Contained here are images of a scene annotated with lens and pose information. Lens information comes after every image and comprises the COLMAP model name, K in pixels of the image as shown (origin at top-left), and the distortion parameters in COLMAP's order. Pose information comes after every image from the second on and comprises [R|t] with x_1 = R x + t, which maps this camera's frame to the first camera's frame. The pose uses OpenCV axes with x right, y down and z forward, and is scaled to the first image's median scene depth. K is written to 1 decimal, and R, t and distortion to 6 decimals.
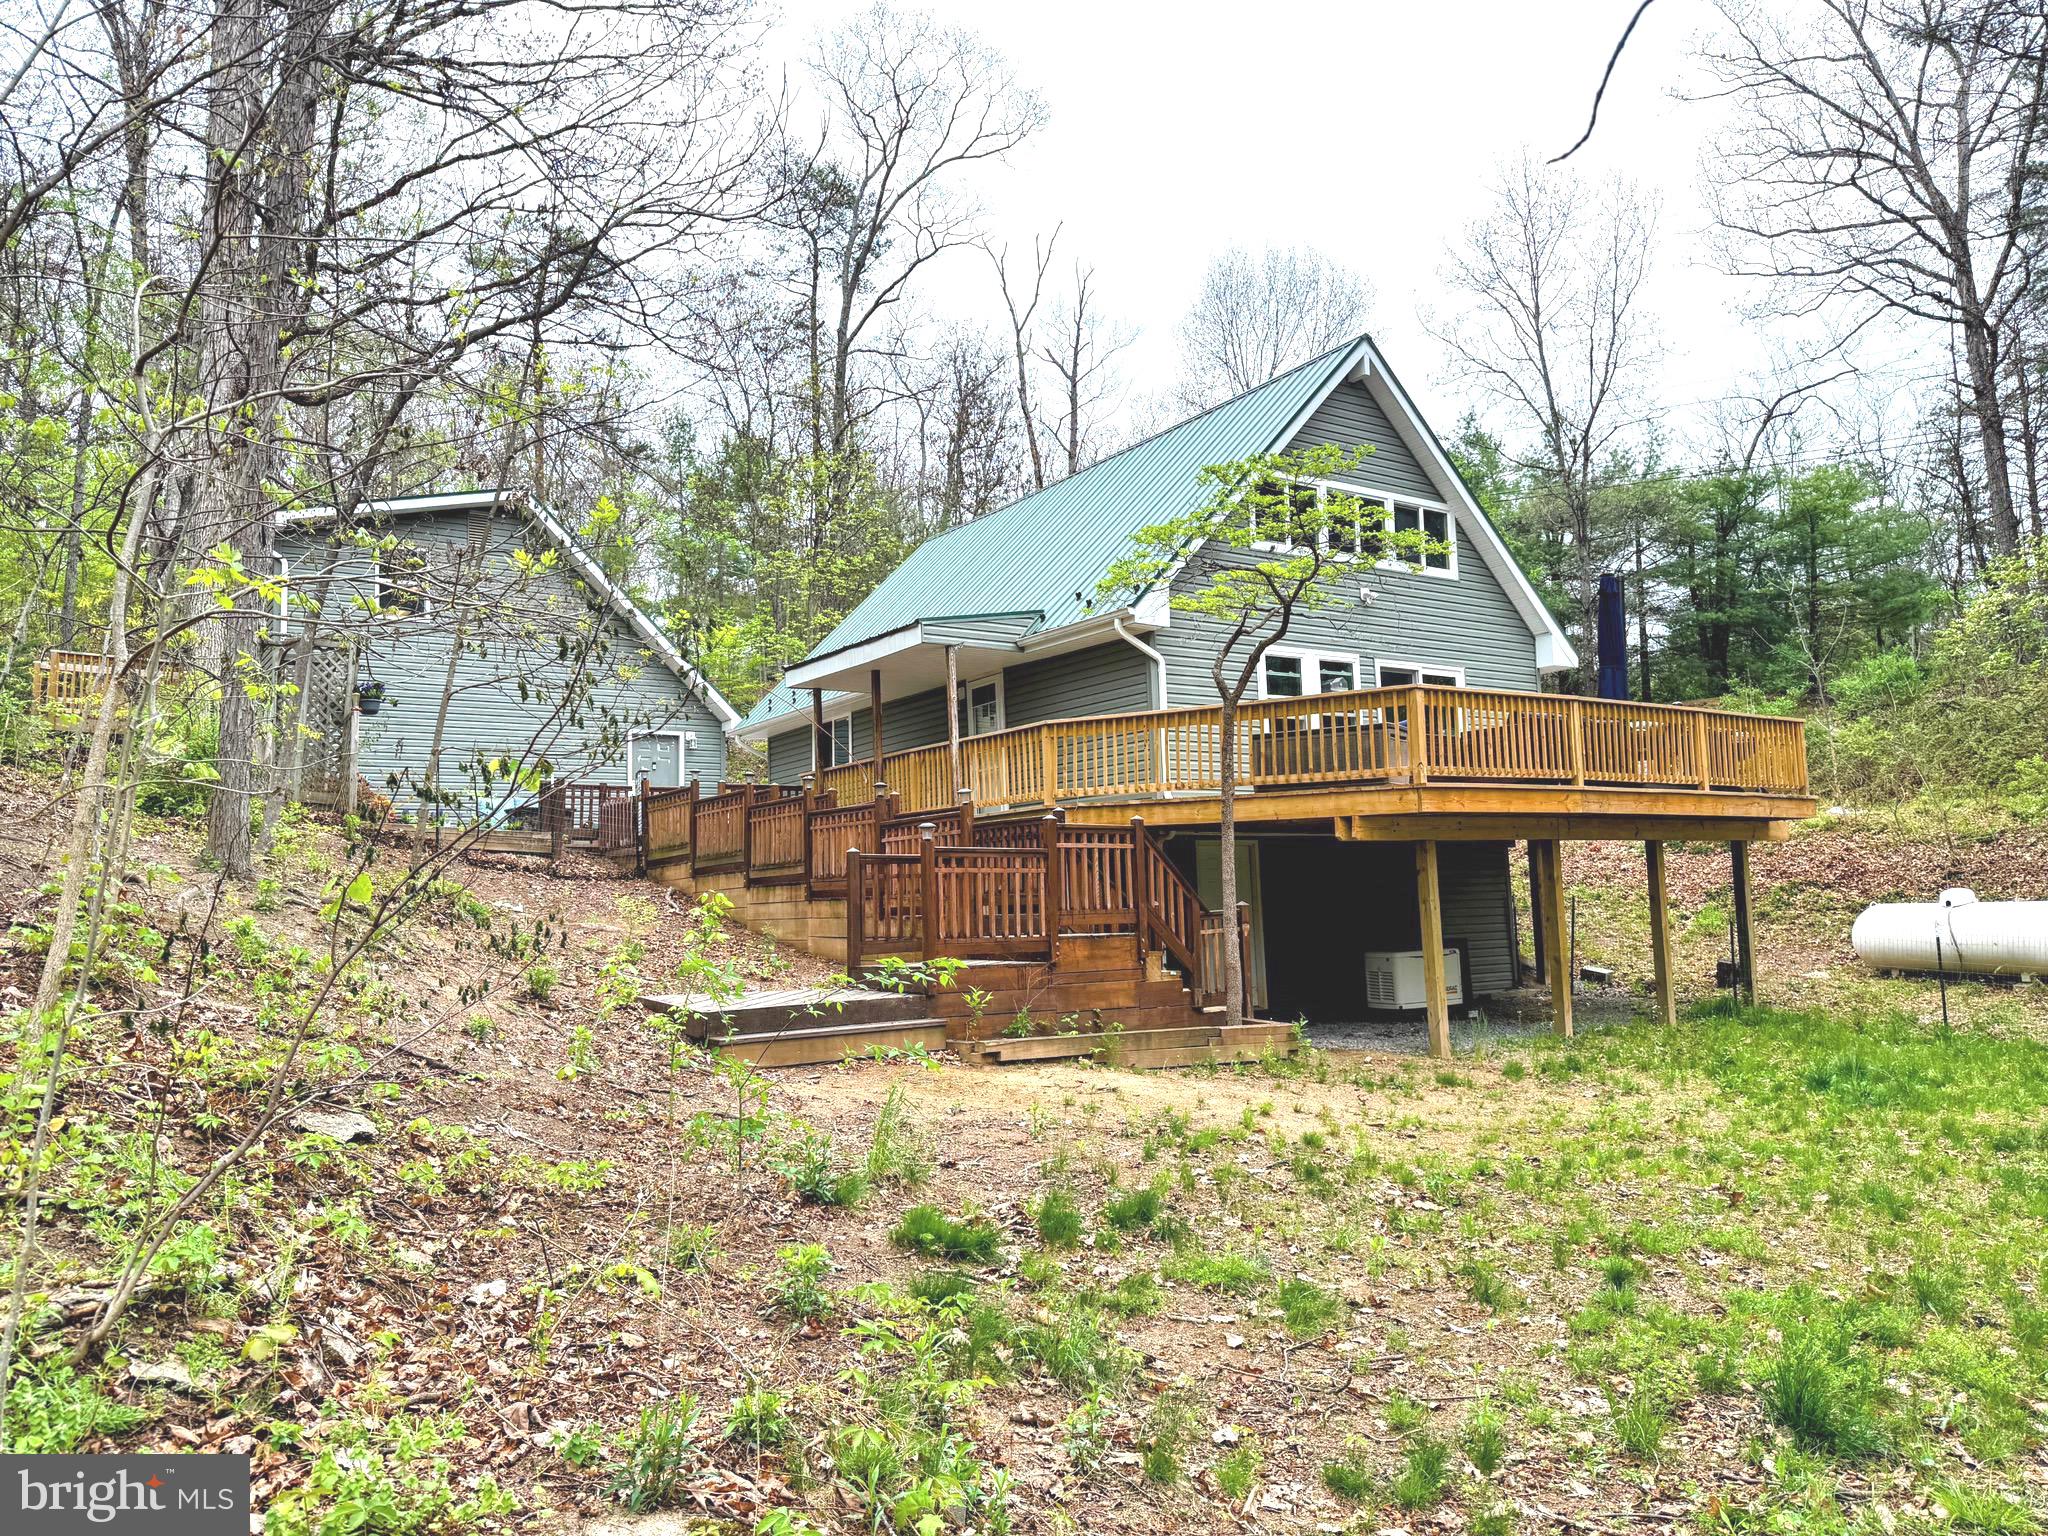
lens RADIAL K [[1427.7, 0, 1035.2], [0, 1427.7, 760.0], [0, 0, 1]] dist [0.159882, -0.289052]
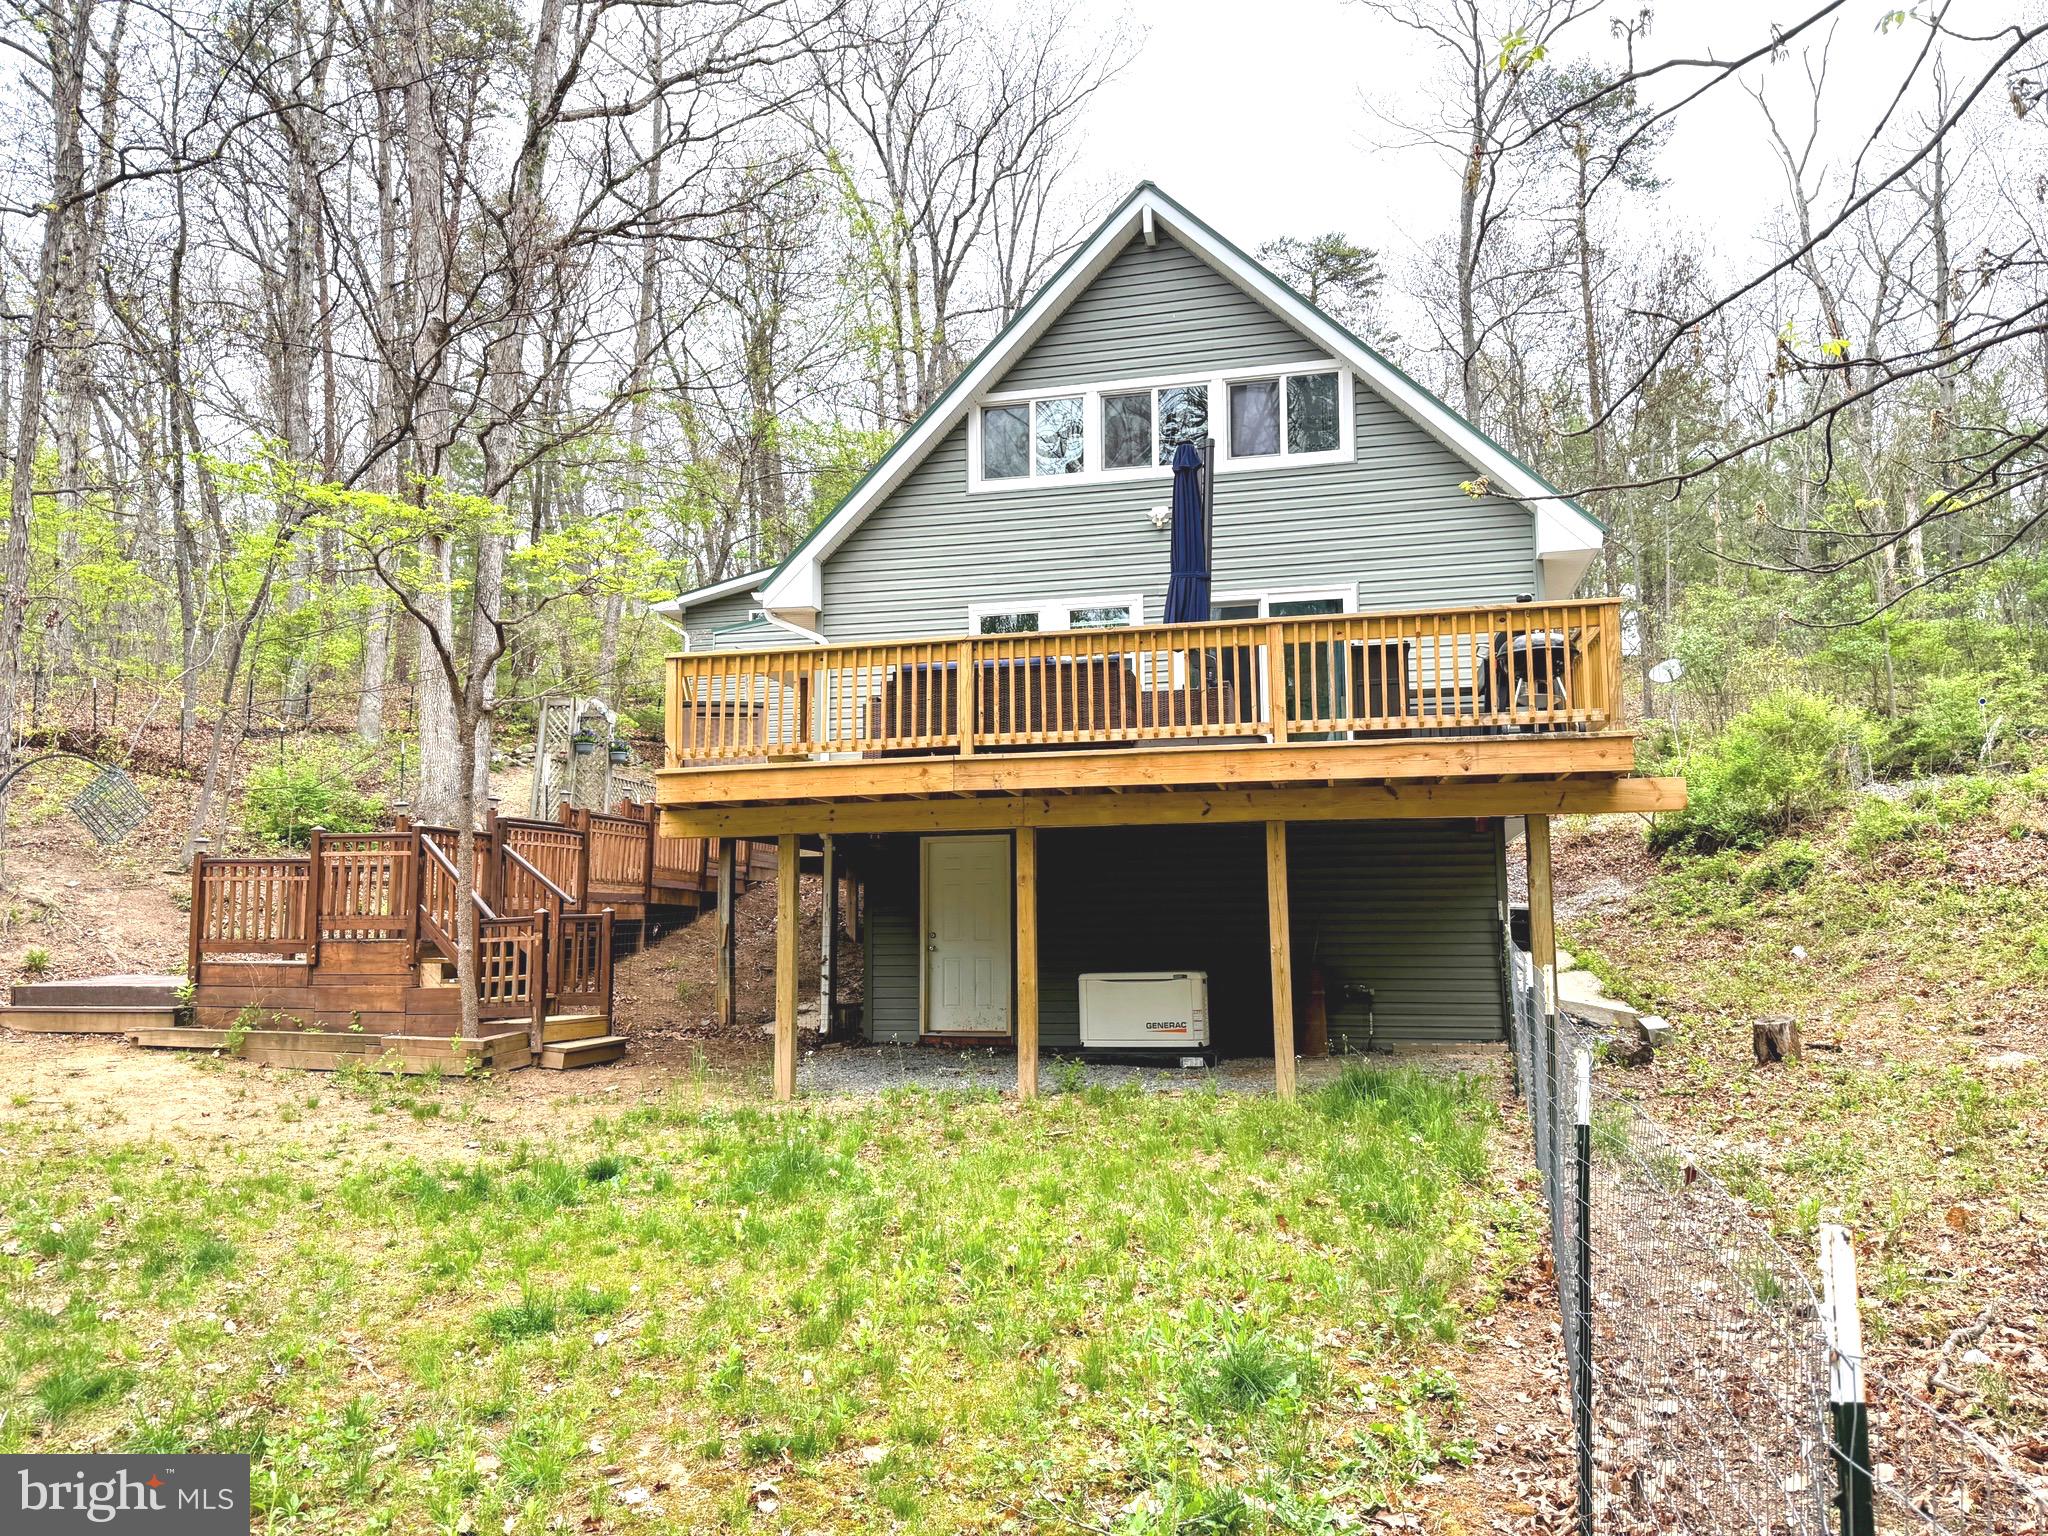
lens RADIAL K [[1427.7, 0, 1035.2], [0, 1427.7, 760.0], [0, 0, 1]] dist [0.159882, -0.289052]
pose [[0.663366, -0.066133, -0.745367, 0.747841], [0.064662, 0.997427, -0.030948, 0.035969], [0.745496, -0.027667, 0.665936, 0.429459]]
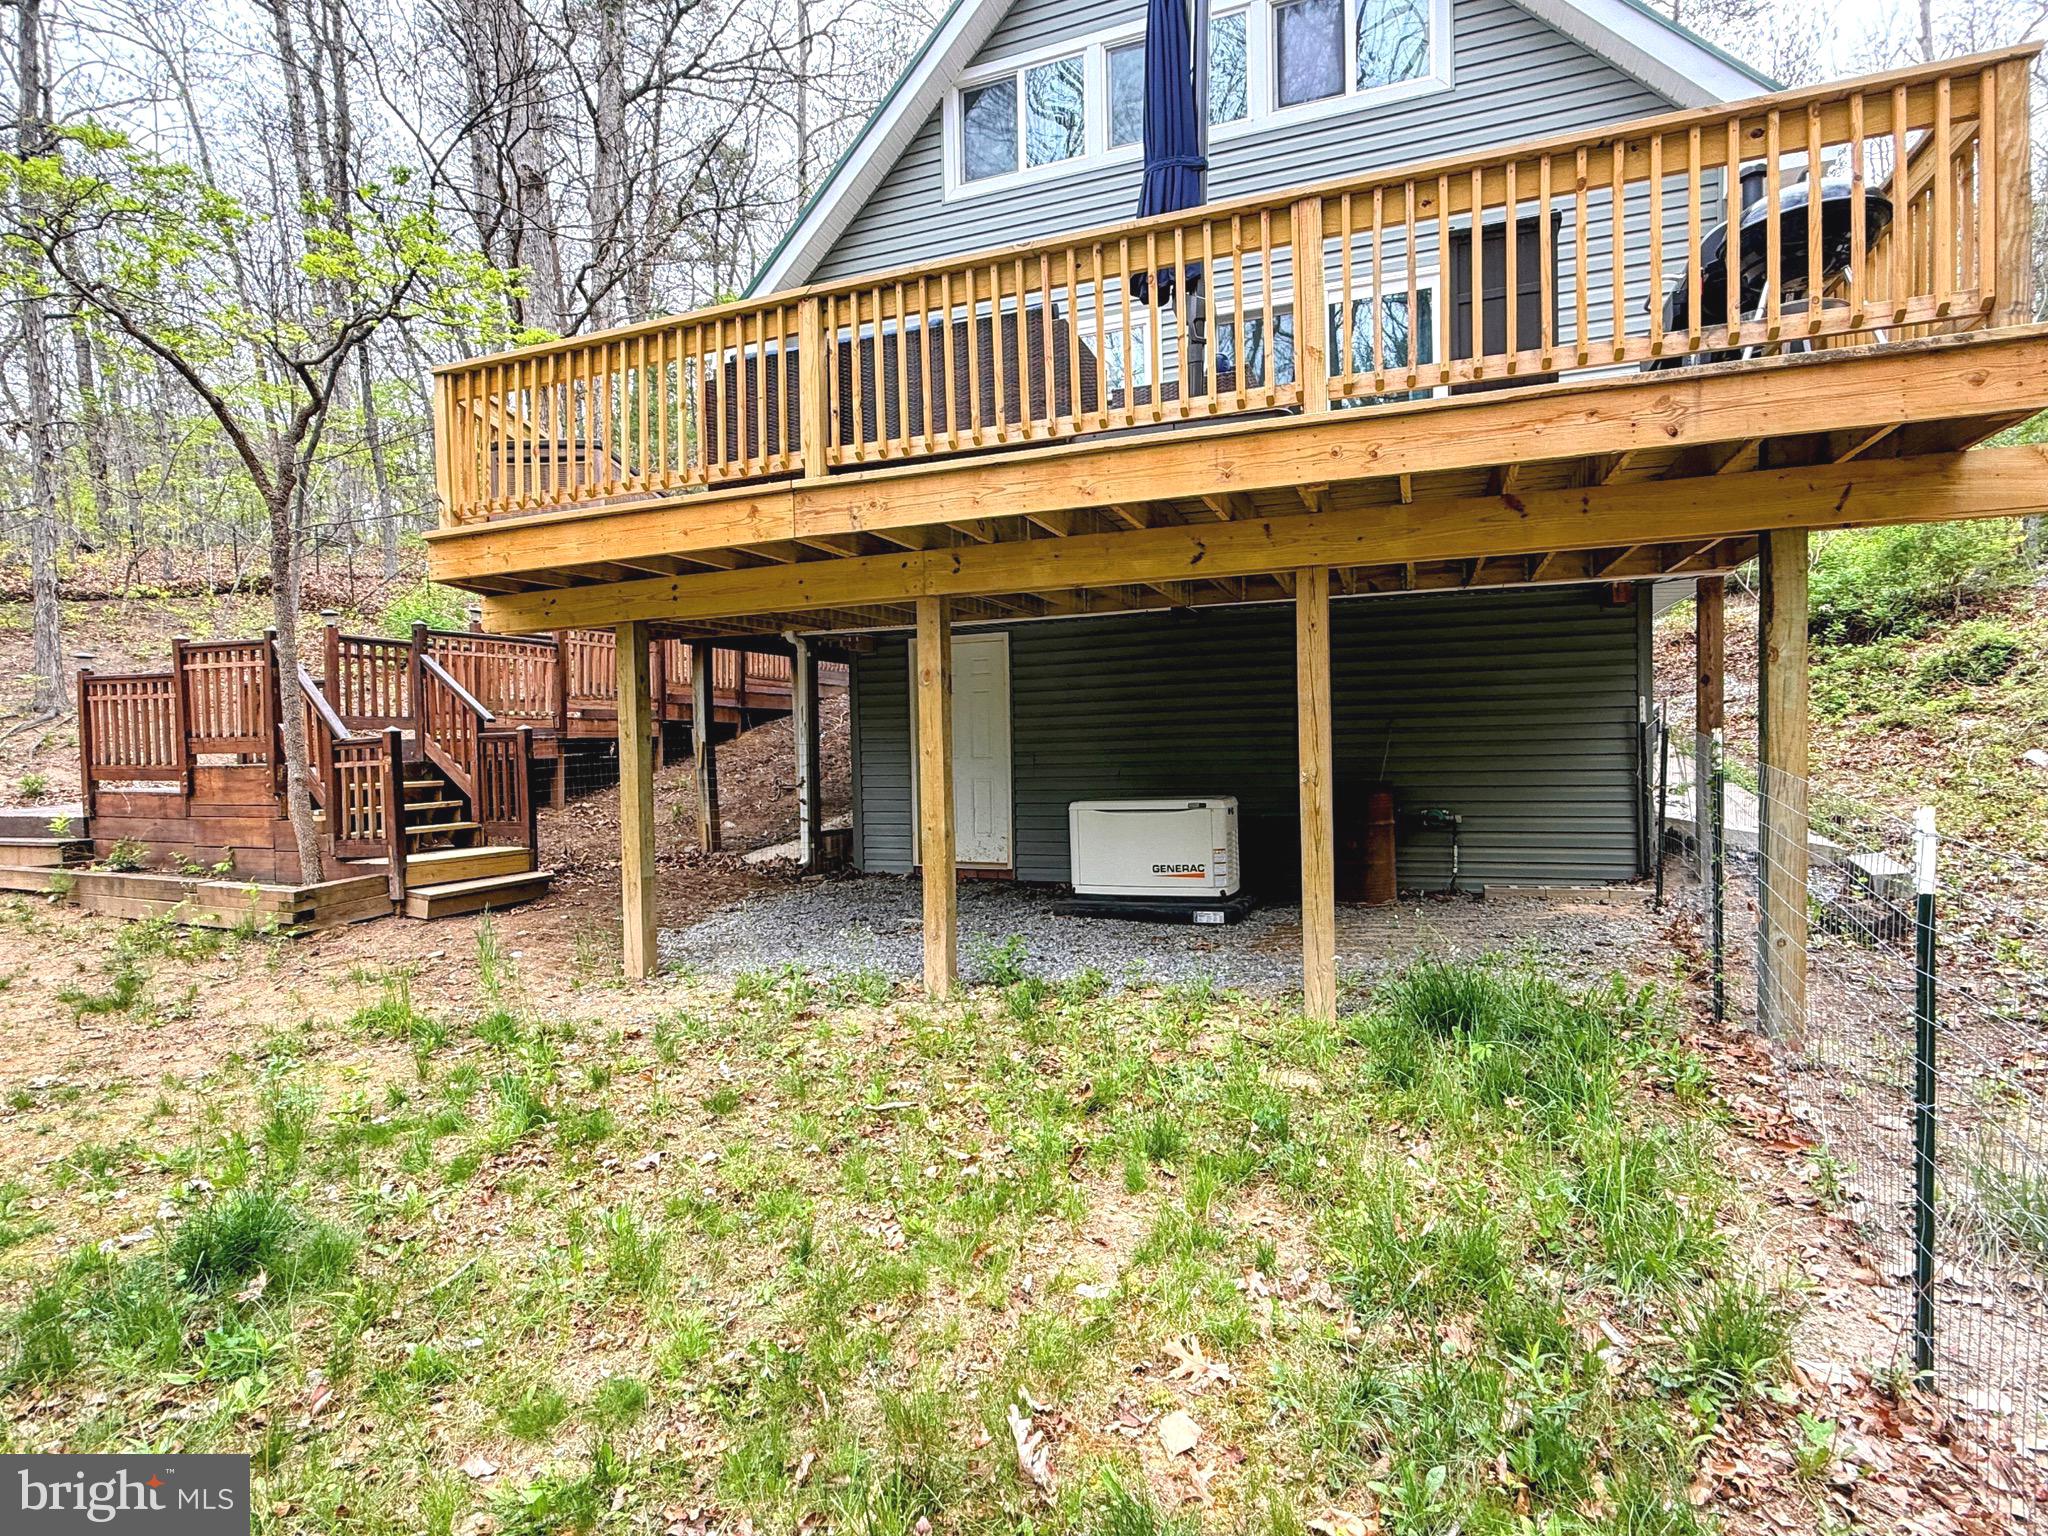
lens RADIAL K [[1086.0, 0, 1014.6], [0, 1086.0, 767.6], [0, 0, 1]] dist [0.002003, -0.000758]
pose [[0.544050, 0.035525, -0.838301, 0.563796], [0.090009, 0.990867, 0.100405, 0.064154], [0.834211, -0.130080, 0.535883, 0.677807]]
